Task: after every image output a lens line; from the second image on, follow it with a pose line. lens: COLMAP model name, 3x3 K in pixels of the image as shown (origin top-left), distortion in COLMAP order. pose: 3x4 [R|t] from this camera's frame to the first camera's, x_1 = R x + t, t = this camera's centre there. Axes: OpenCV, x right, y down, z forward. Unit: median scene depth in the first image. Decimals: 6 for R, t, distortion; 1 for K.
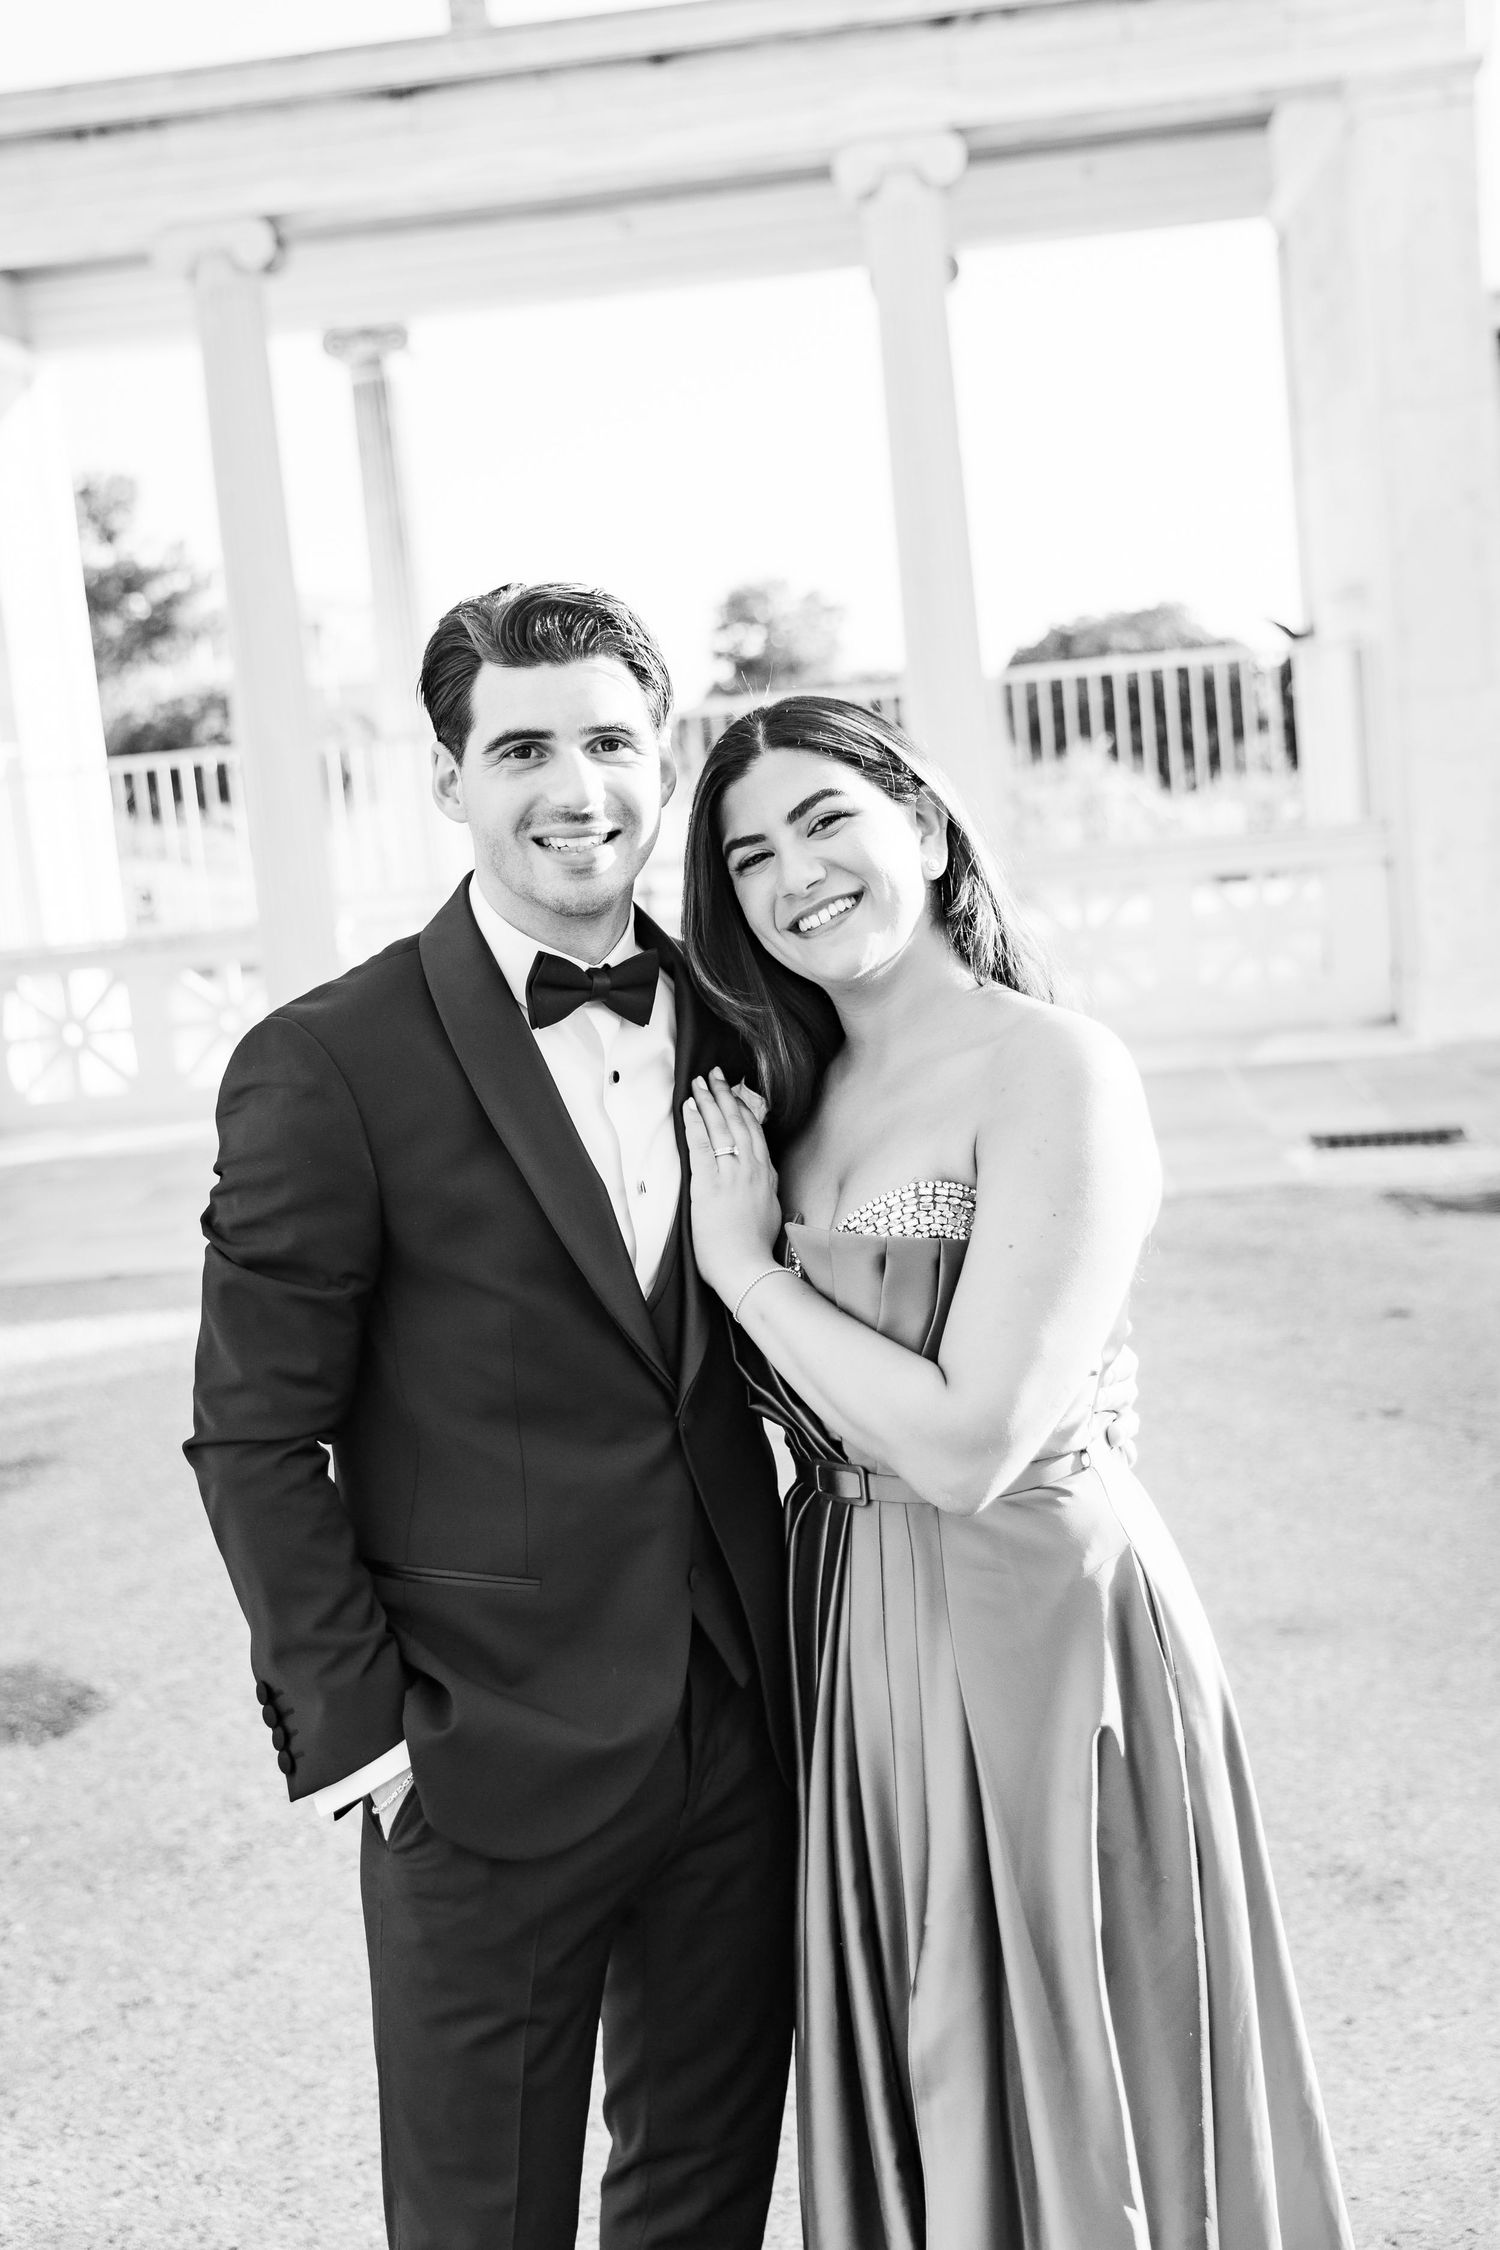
lens RADIAL K [[2634.3, 0, 696.2], [0, 2634.3, 1052.1], [0, 0, 1]] dist [-0.004043, 0.009127]
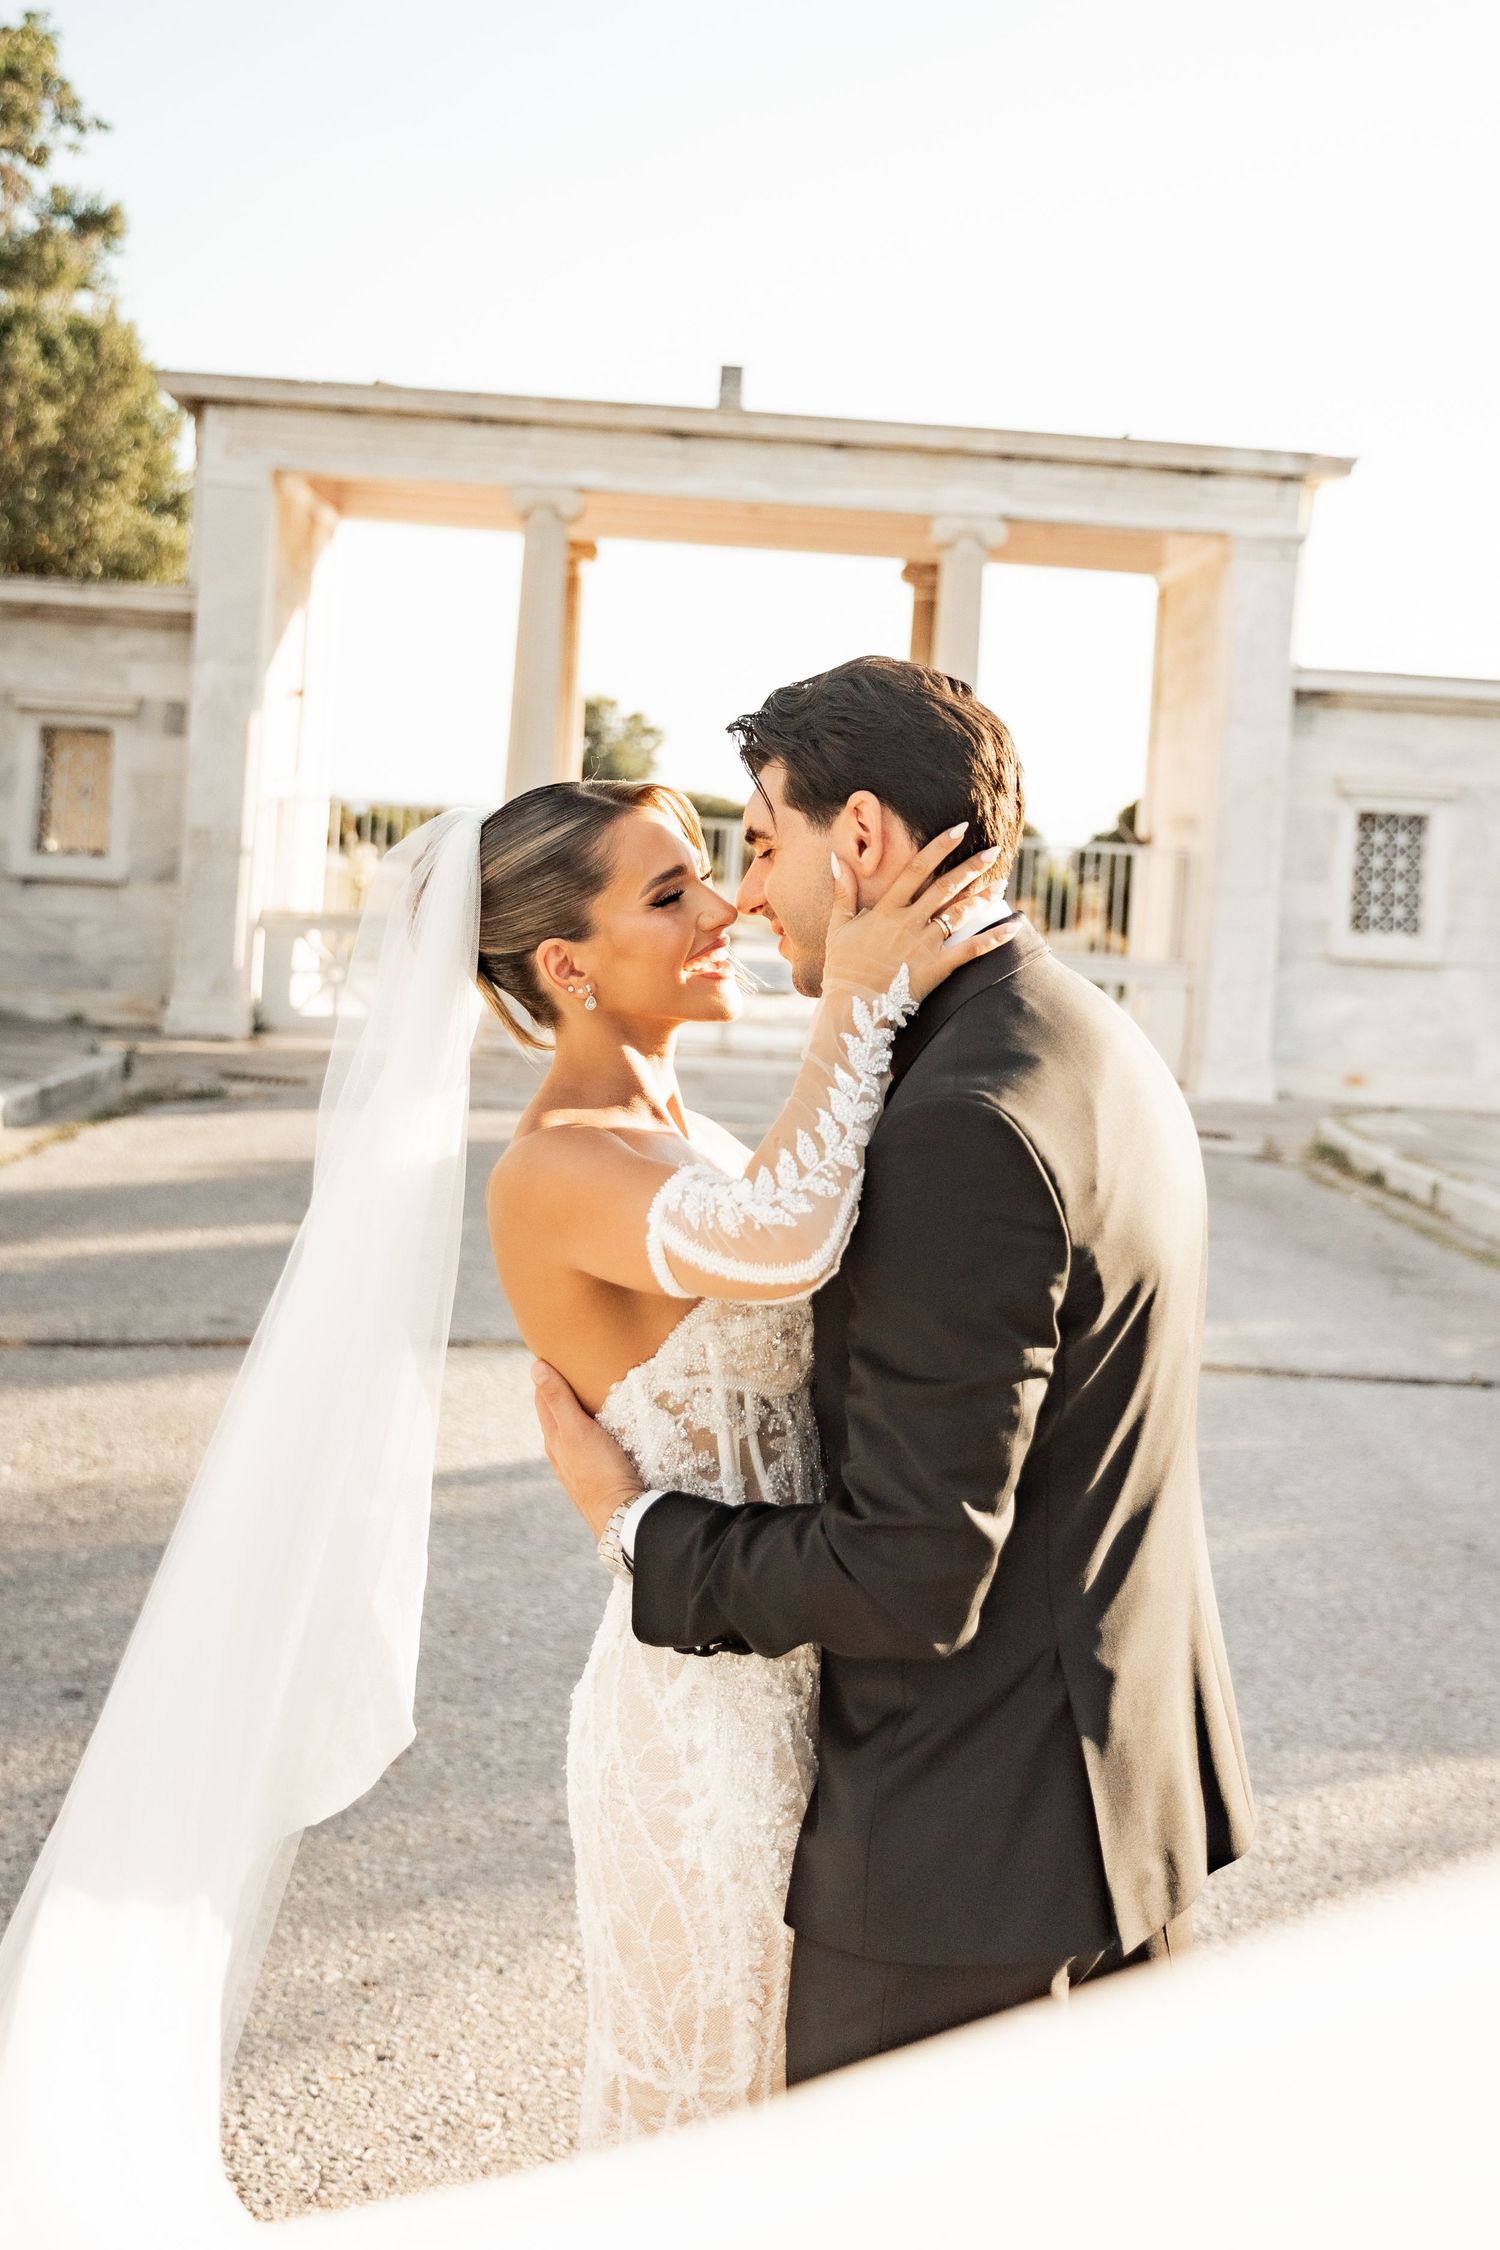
lens RADIAL K [[2540.1, 0, 839.4], [0, 2540.1, 857.2], [0, 0, 1]] dist [0.007546, 0.009971]
pose [[0.974986, 0.158217, 0.156109, -0.214657], [-0.139086, 0.982138, -0.126729, 0.080084], [-0.173371, 0.101846, 0.979576, -0.530275]]
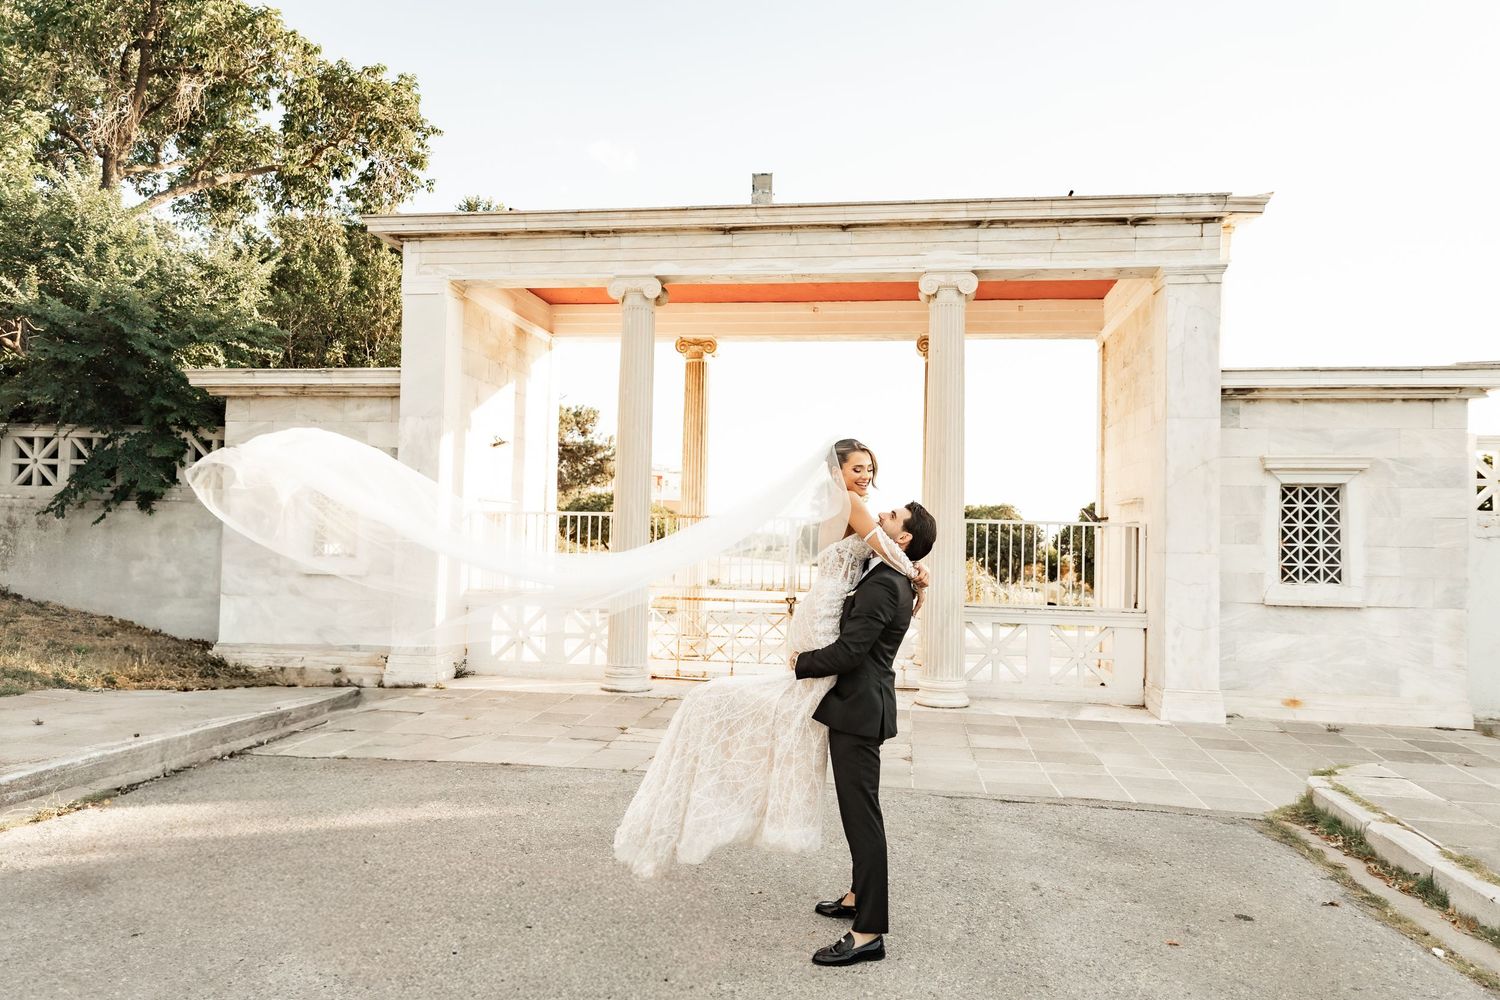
lens RADIAL K [[1025.1, 0, 756.3], [0, 1025.1, 500.7], [0, 0, 1]] dist [0.009512, -0.001555]
pose [[0.991813, 0.119017, -0.046286, -0.020038], [-0.124721, 0.980638, -0.150973, -0.011338], [0.027421, 0.155510, 0.987454, 0.173299]]
